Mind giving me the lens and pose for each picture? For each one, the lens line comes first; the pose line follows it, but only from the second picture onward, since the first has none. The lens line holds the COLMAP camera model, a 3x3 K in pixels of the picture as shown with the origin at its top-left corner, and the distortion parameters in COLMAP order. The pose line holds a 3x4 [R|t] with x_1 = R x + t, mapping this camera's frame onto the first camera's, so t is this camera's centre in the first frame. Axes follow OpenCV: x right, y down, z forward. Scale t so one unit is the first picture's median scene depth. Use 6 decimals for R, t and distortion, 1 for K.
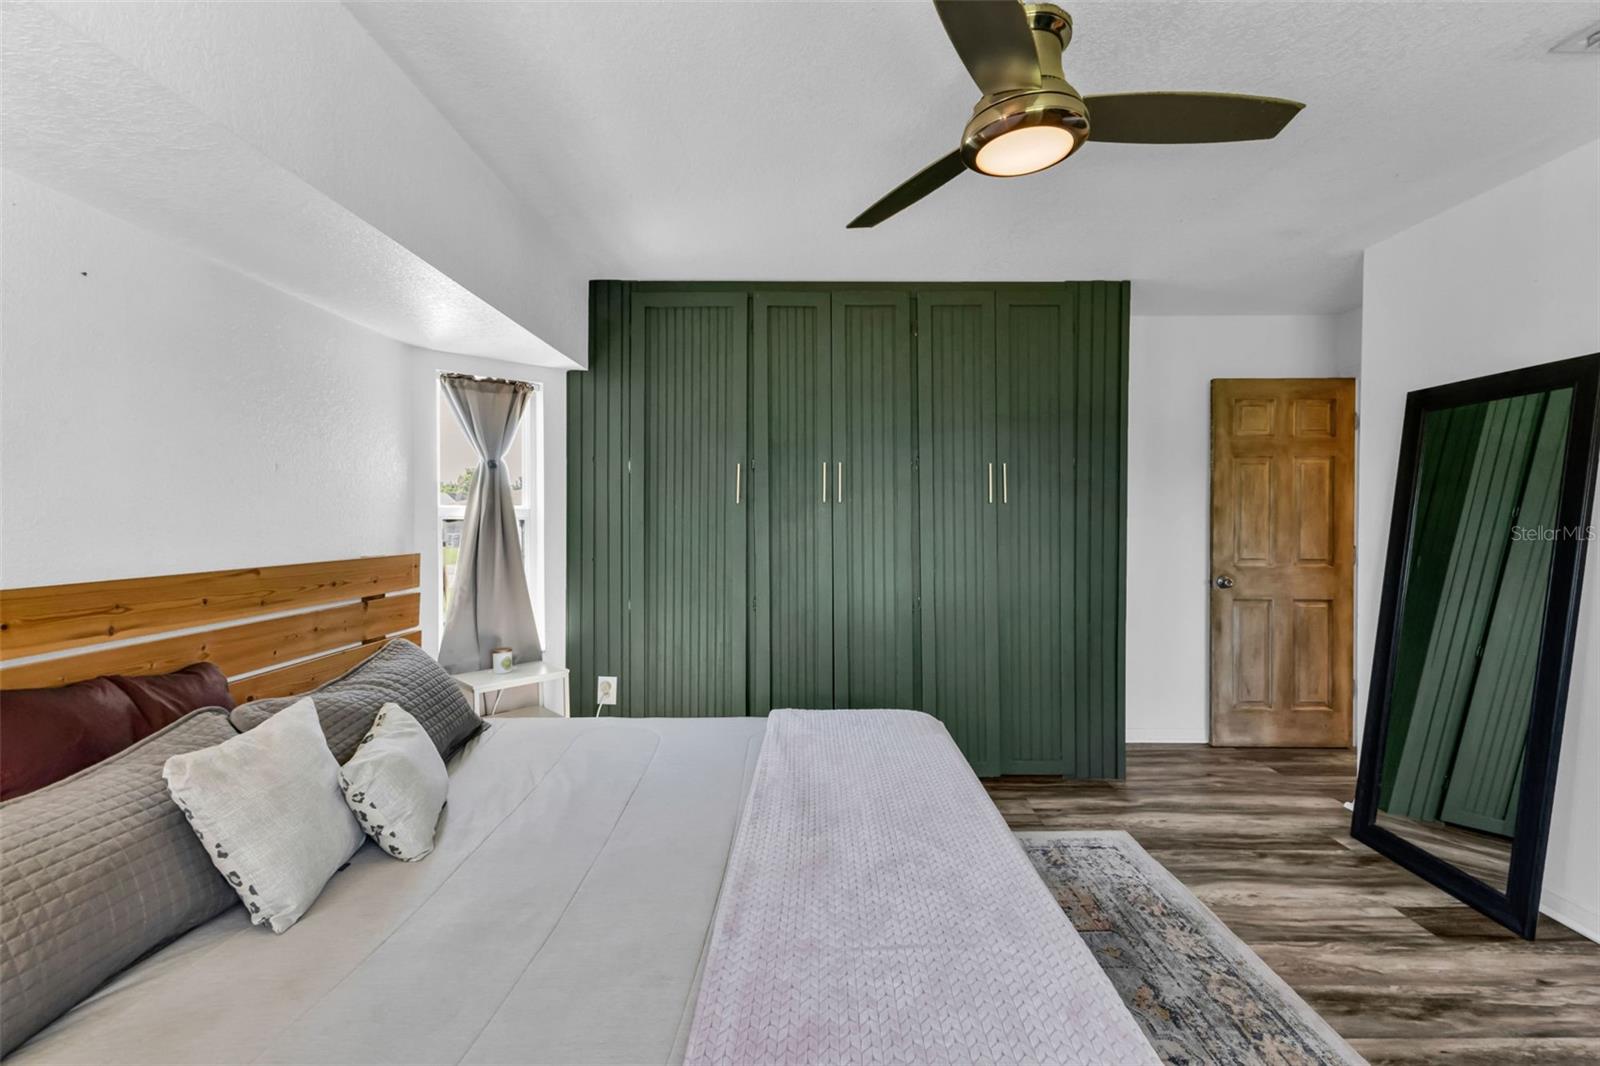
lens RADIAL K [[684.8, 0, 801.0], [0, 684.8, 523.3], [0, 0, 1]] dist [0.002671, -0.001109]
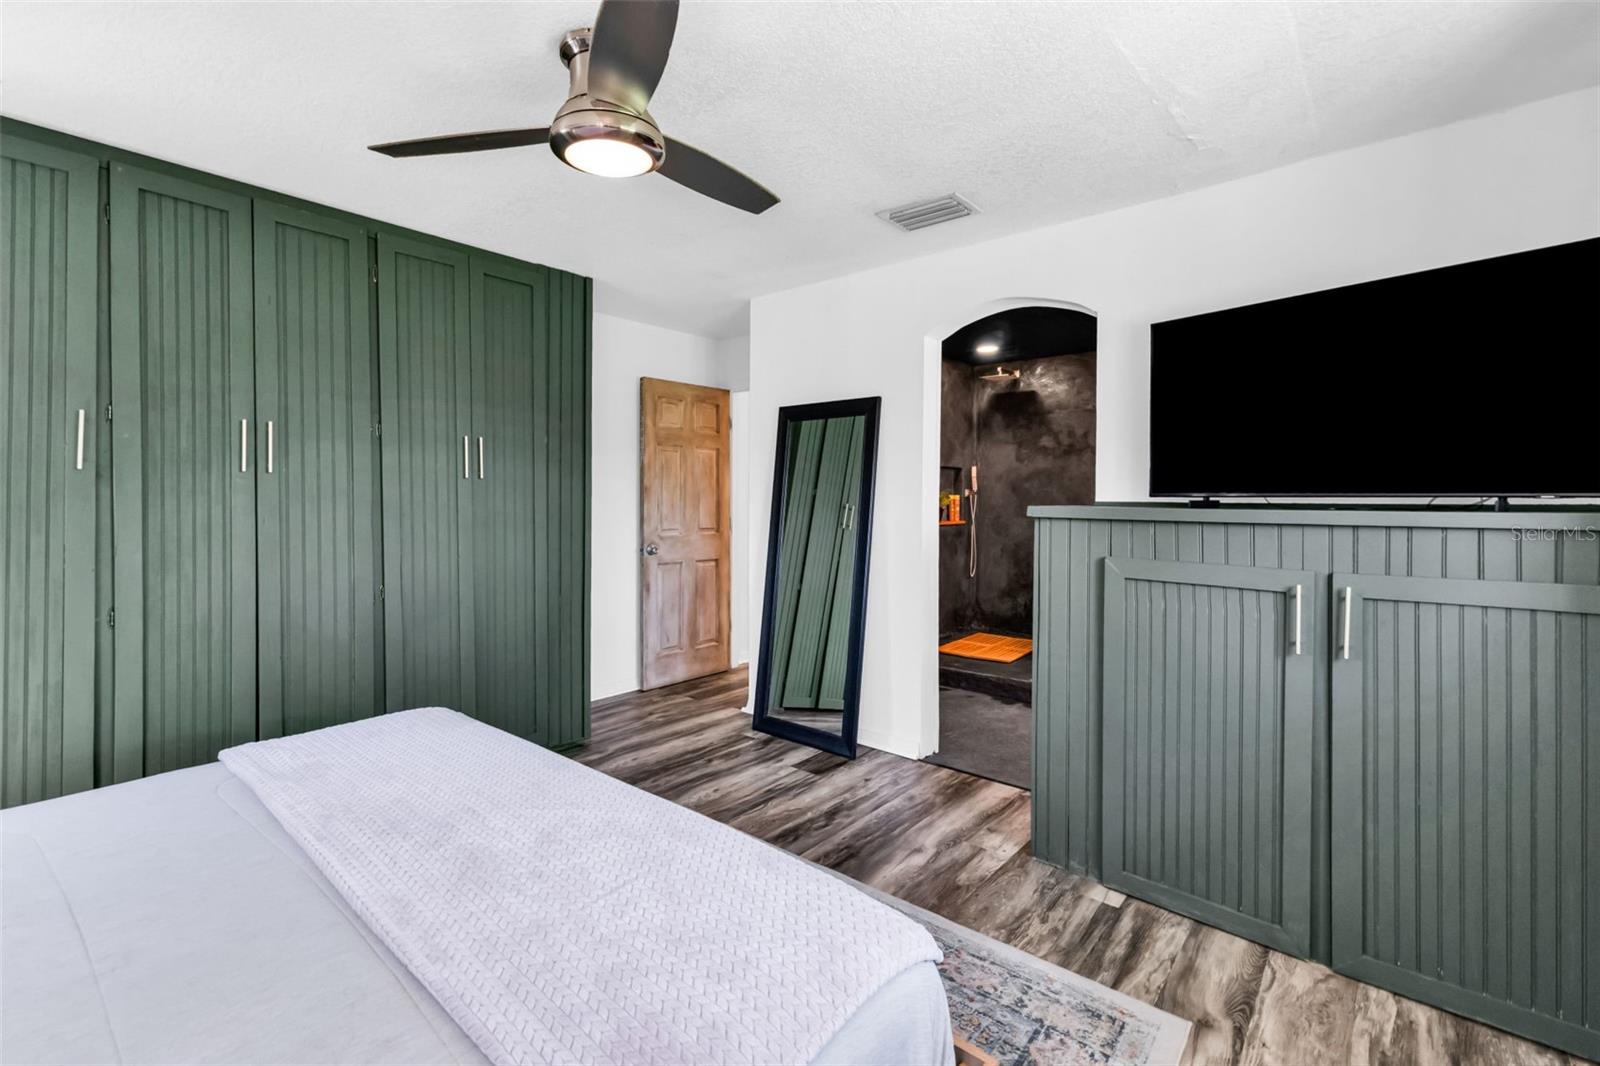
lens RADIAL K [[702.7, 0, 807.6], [0, 702.7, 499.8], [0, 0, 1]] dist [0.001754, -0.000184]
pose [[0.641474, -0.000559, 0.767145, -0.189530], [0.003004, 0.999994, -0.001783, 0.003188], [-0.767139, 0.003448, 0.641472, 0.020756]]
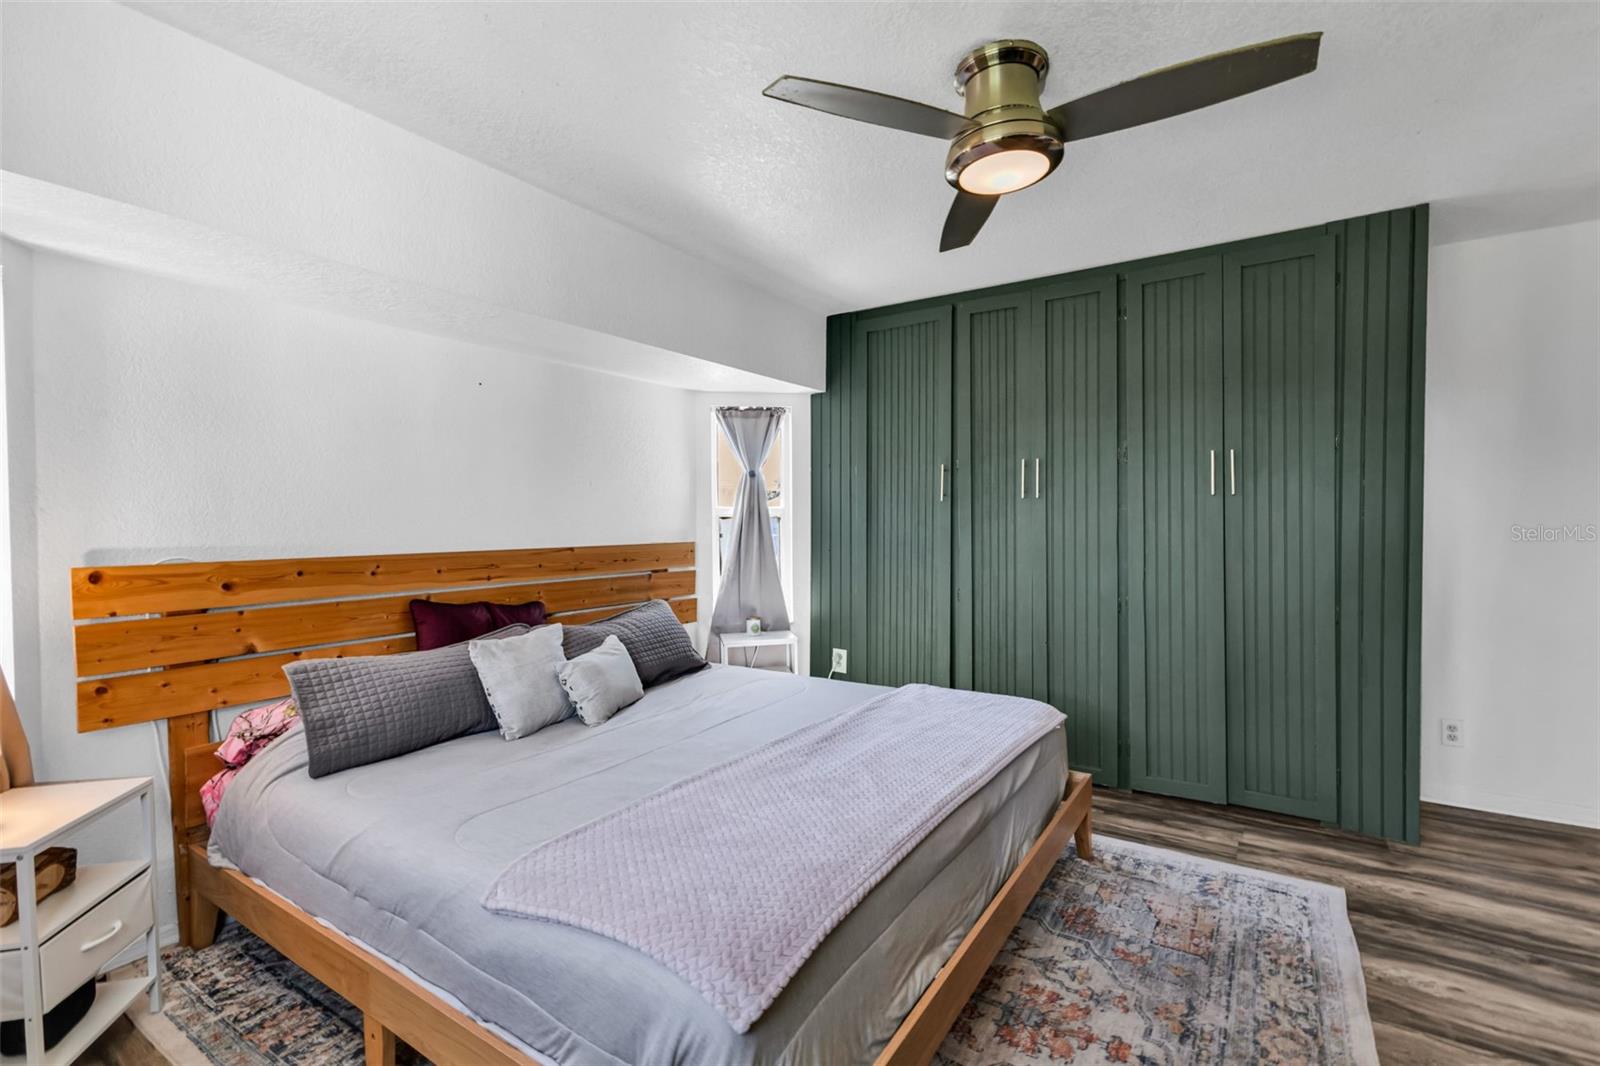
lens RADIAL K [[703.7, 0, 803.9], [0, 703.7, 518.7], [0, 0, 1]] dist [-0.002527, -0.001350]
pose [[0.840121, -0.005671, -0.542370, 0.375286], [0.003283, 0.999980, -0.005371, 0.005781], [0.542389, 0.002731, 0.840123, -0.061619]]
